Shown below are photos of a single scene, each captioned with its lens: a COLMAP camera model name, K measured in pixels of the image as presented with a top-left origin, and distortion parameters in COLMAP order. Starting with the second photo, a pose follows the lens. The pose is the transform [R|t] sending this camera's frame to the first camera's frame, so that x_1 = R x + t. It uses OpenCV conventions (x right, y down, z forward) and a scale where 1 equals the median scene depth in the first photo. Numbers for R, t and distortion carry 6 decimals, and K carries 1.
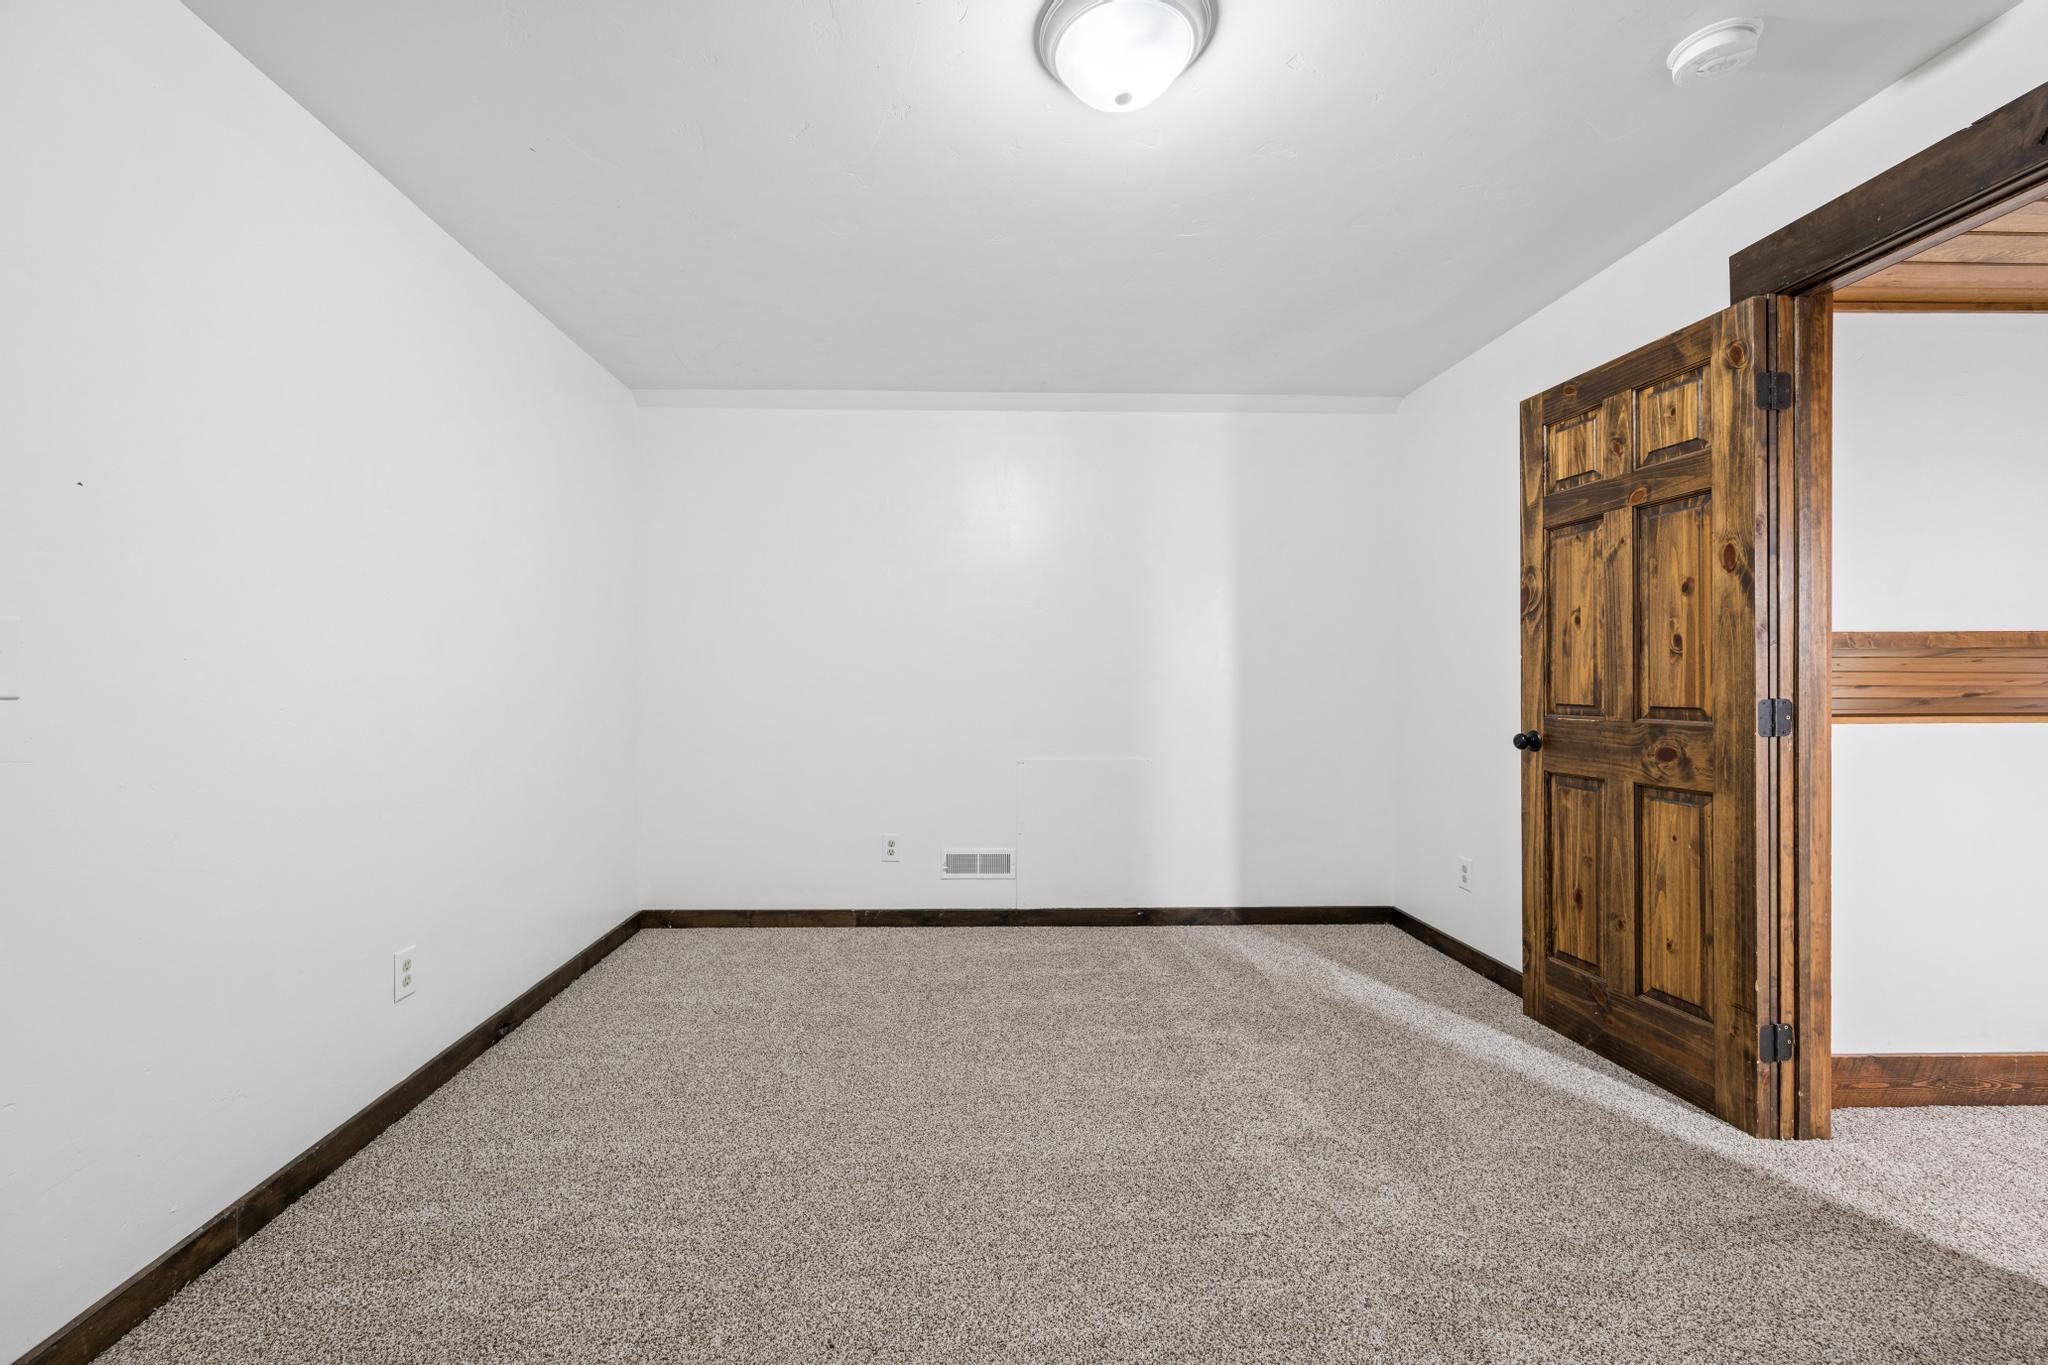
lens RADIAL K [[838.4, 0, 1024.0], [0, 838.4, 682.5], [0, 0, 1]] dist [-0.000129, -0.000264]
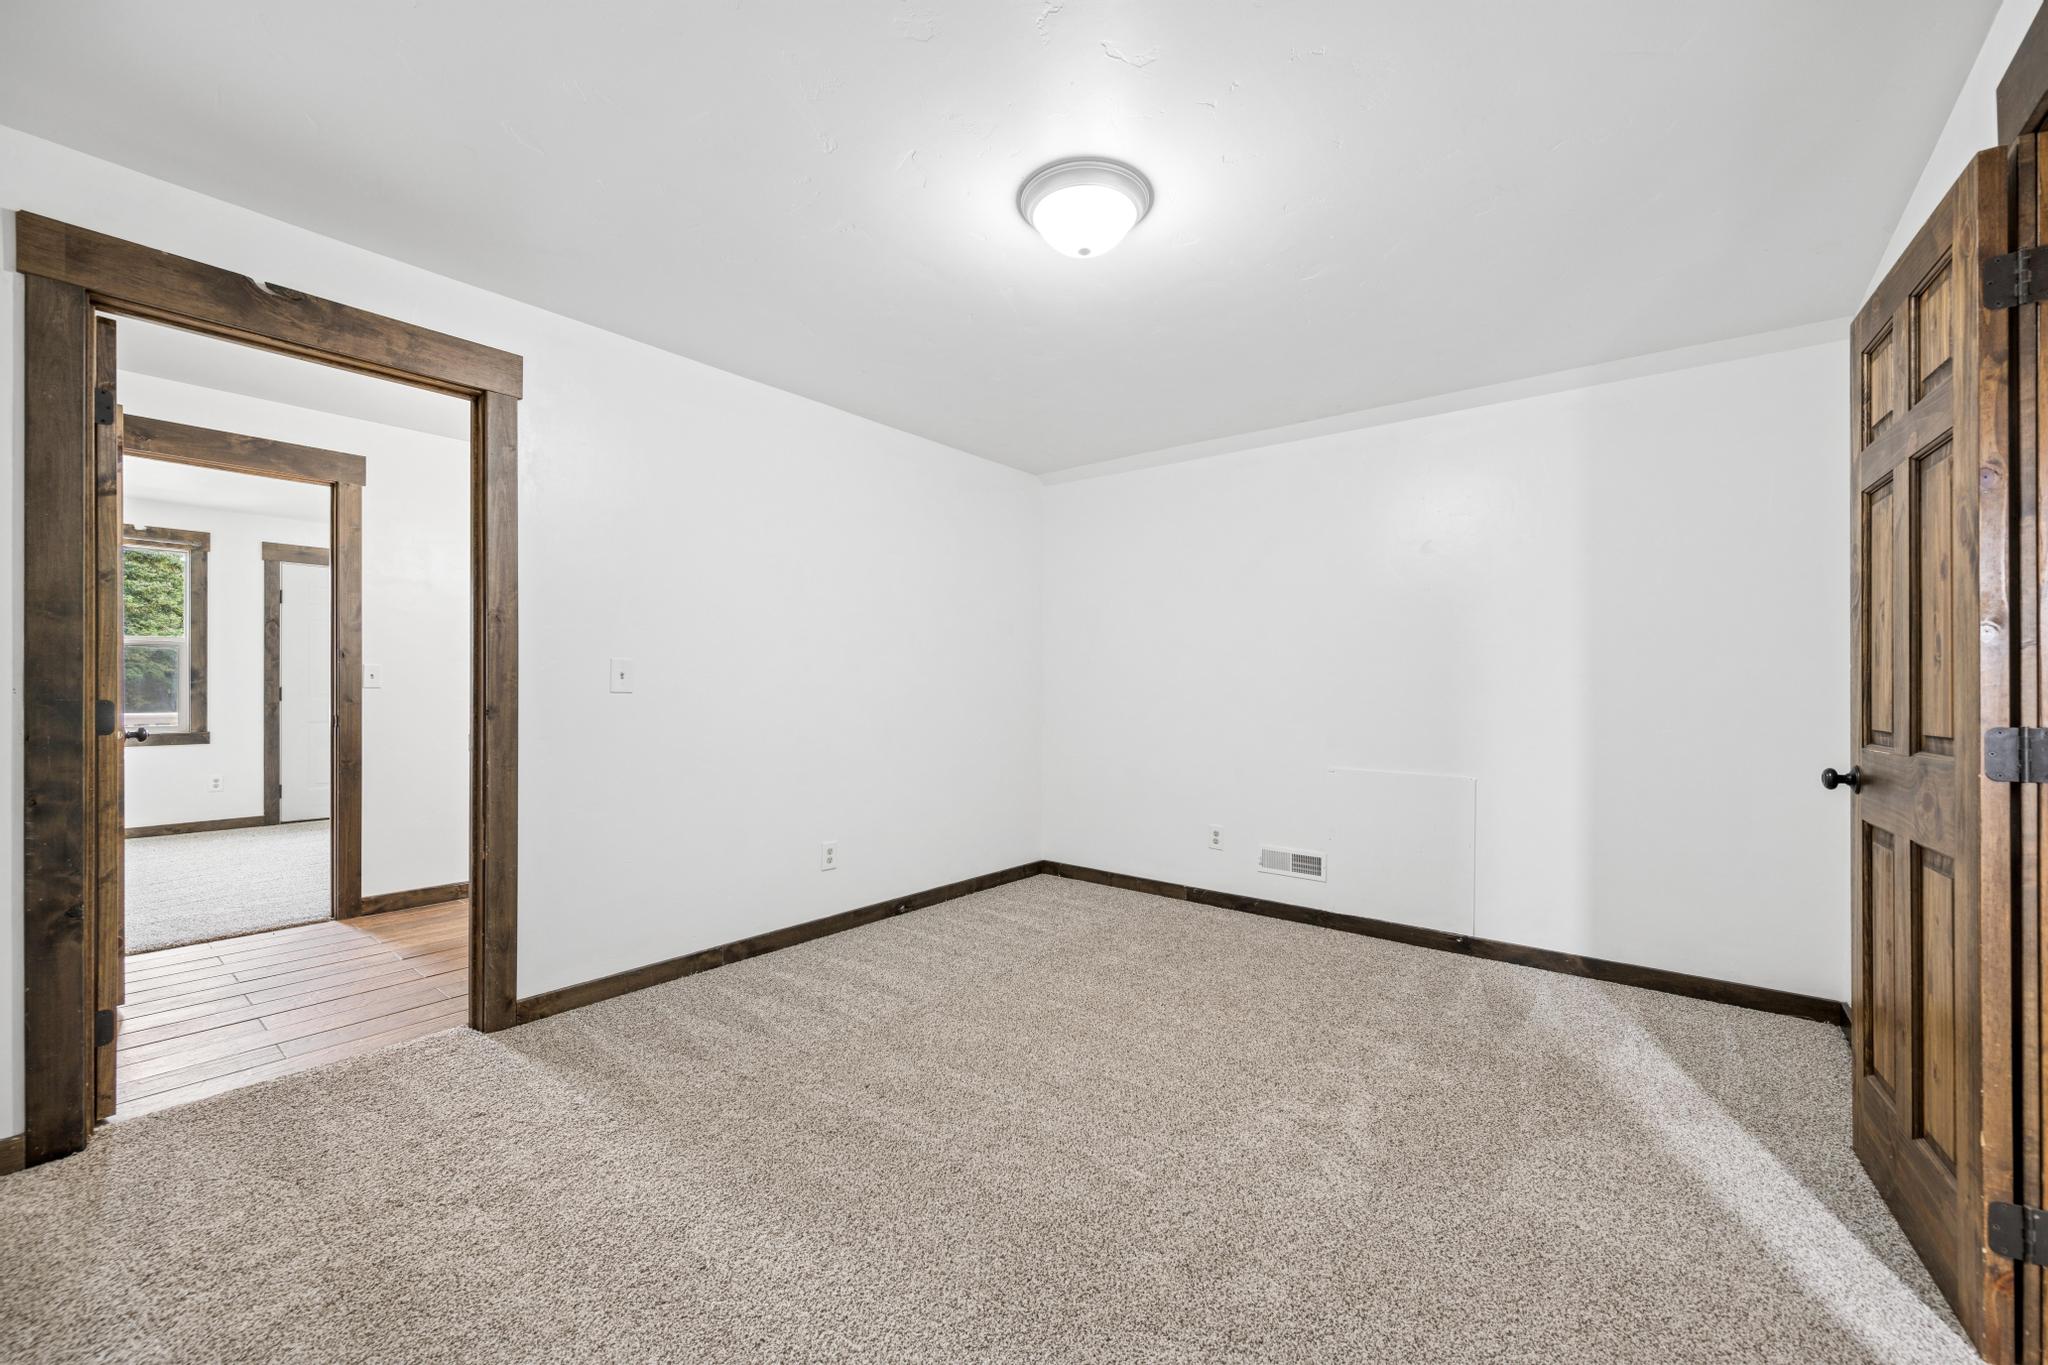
lens RADIAL K [[817.4, 0, 1036.3], [0, 817.4, 685.9], [0, 0, 1]] dist [-0.000925, -0.000395]
pose [[0.766270, 0.005687, -0.642493, 0.421185], [-0.011759, 0.999917, -0.005174, -0.000486], [0.642411, 0.011520, 0.766274, -0.015263]]
